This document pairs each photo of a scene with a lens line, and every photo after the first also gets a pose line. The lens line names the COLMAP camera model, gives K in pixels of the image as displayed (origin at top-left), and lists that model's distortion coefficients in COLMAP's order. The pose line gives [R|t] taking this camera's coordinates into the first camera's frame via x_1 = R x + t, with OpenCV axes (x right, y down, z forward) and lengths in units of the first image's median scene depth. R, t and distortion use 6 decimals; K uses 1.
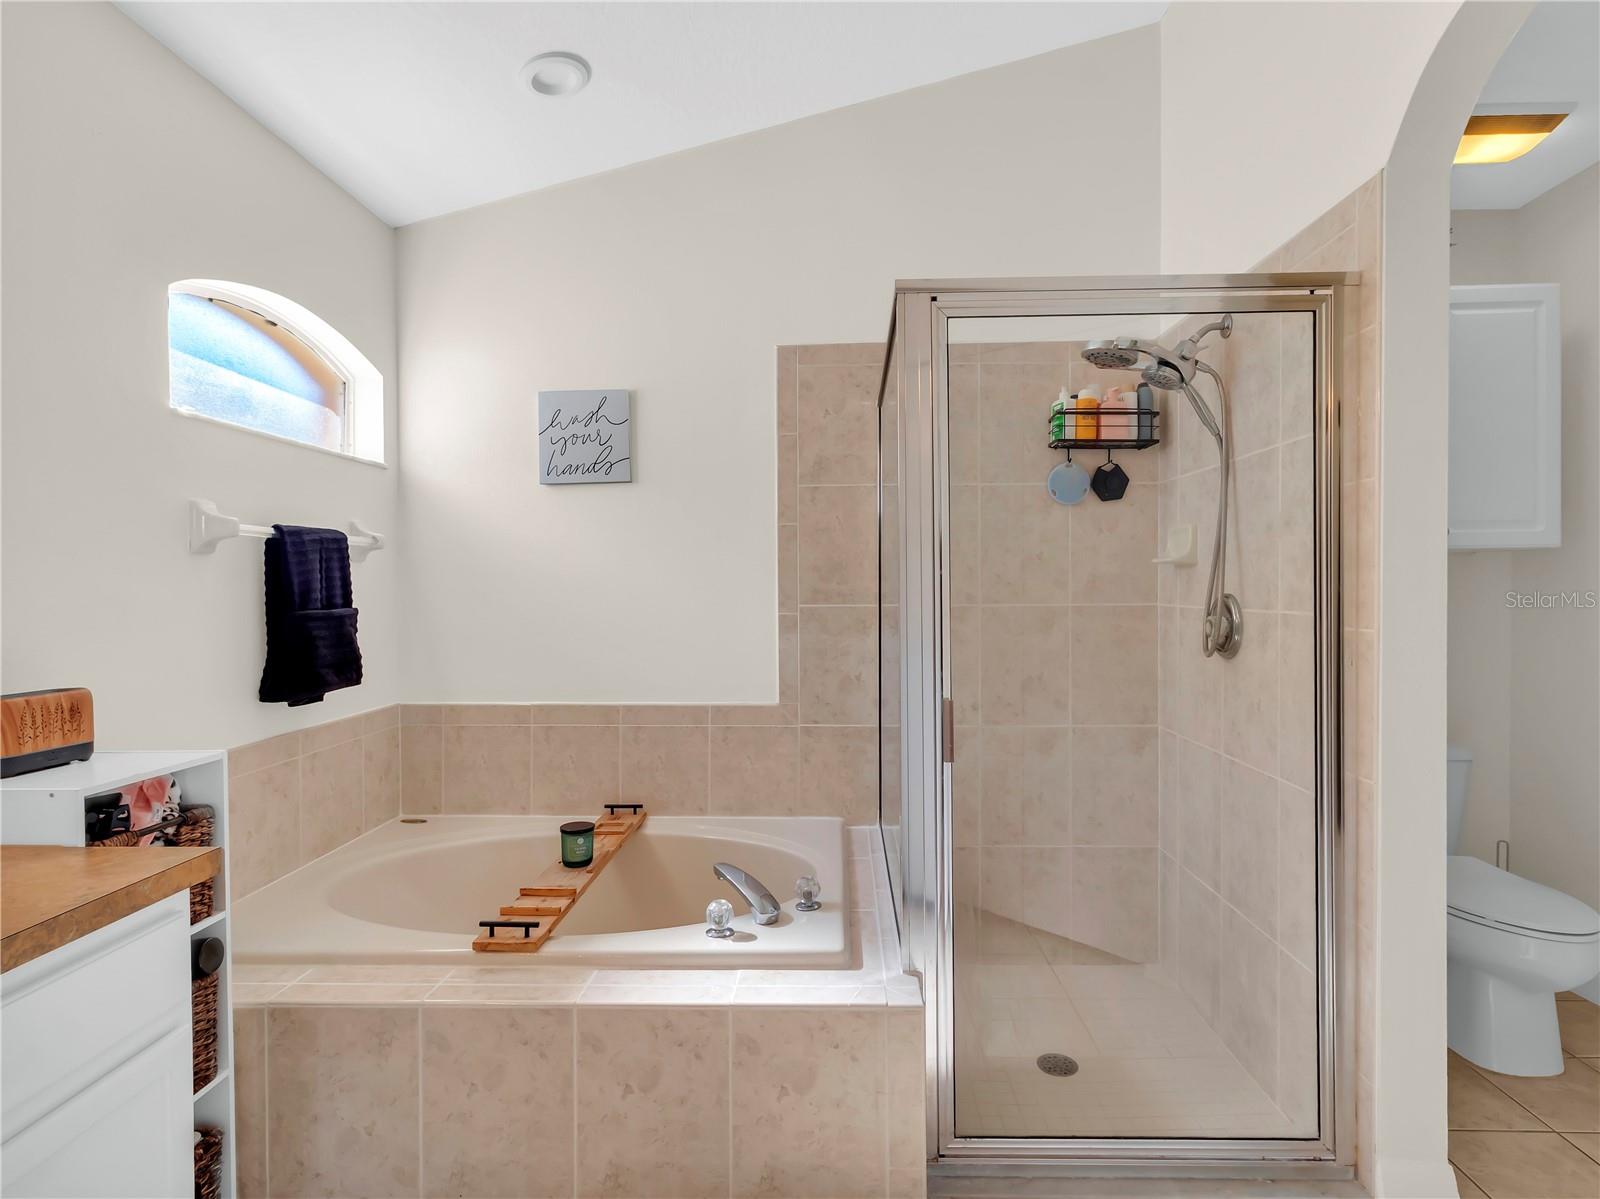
lens RADIAL K [[850.5, 0, 805.0], [0, 850.5, 599.8], [0, 0, 1]] dist [0.024985, 0.000771]
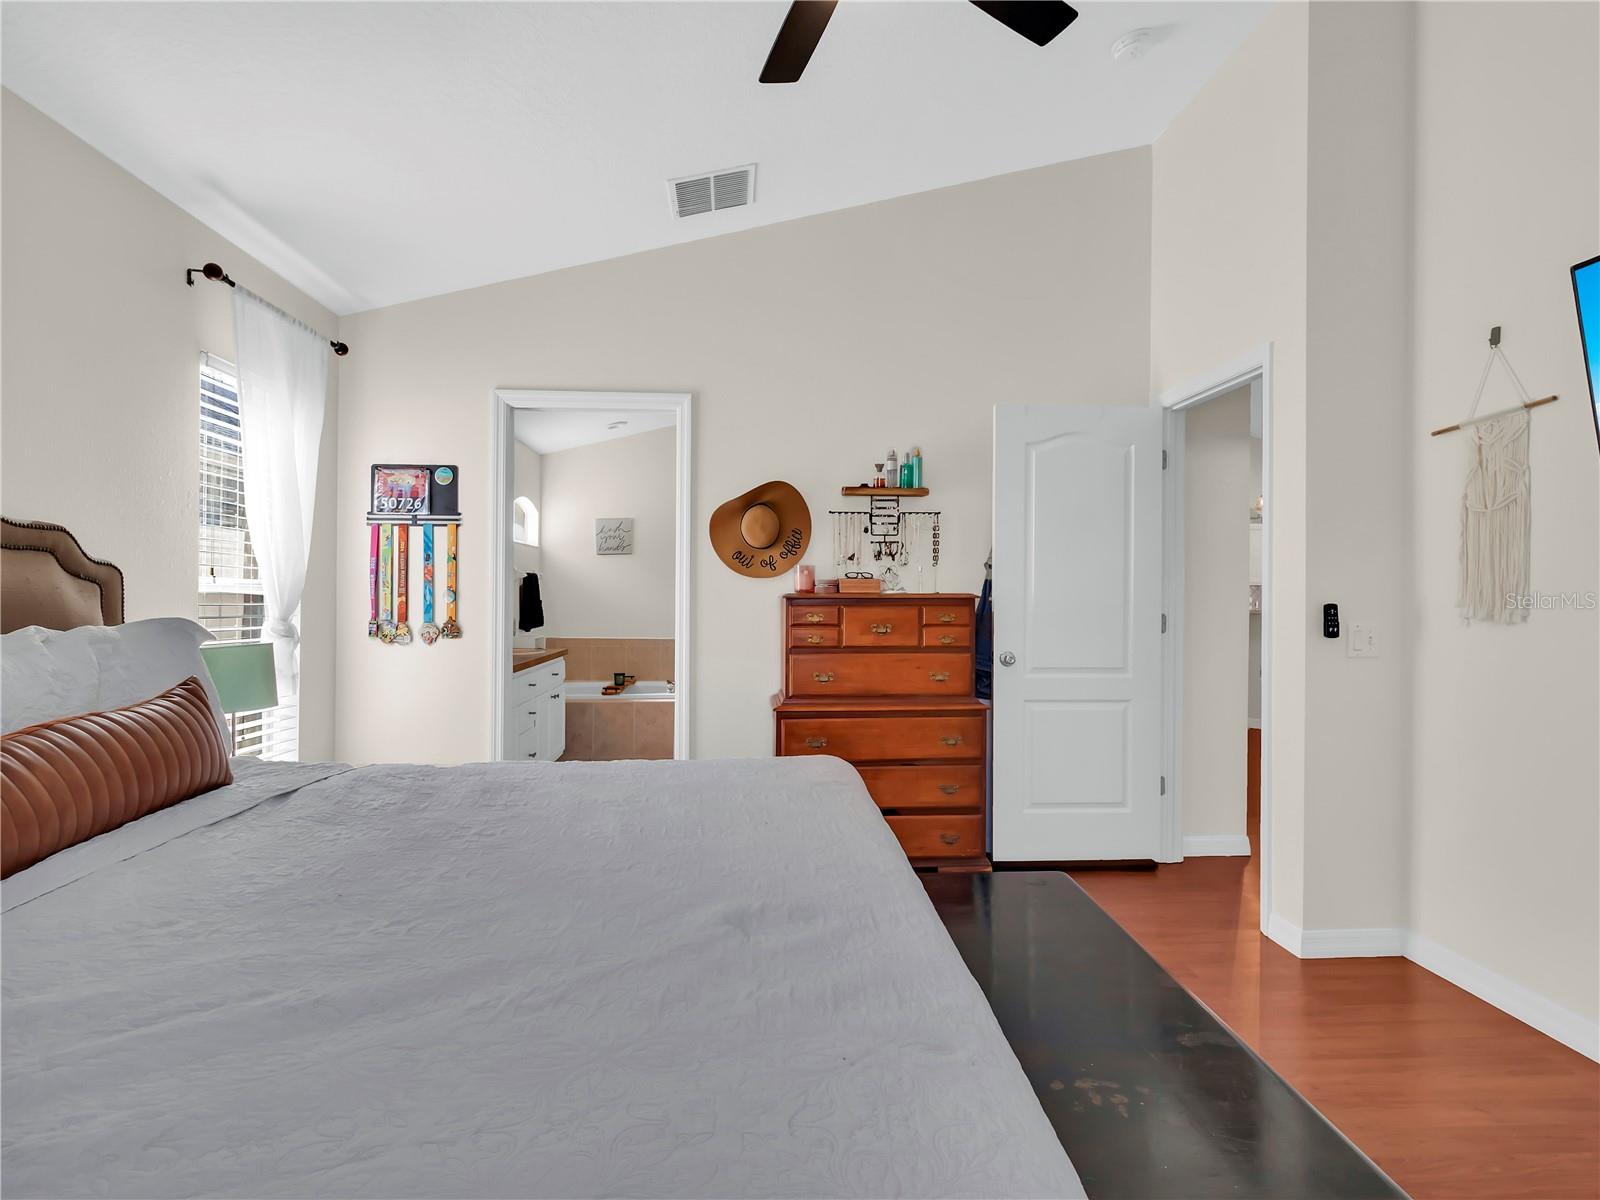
lens RADIAL K [[850.5, 0, 804.0], [0, 850.5, 596.4], [0, 0, 1]] dist [0.024985, 0.000771]
pose [[0.994034, 0.015732, 0.107932, 0.066943], [-0.015143, 0.999866, -0.006269, 0.001255], [-0.108016, 0.004597, 0.994139, -2.578455]]
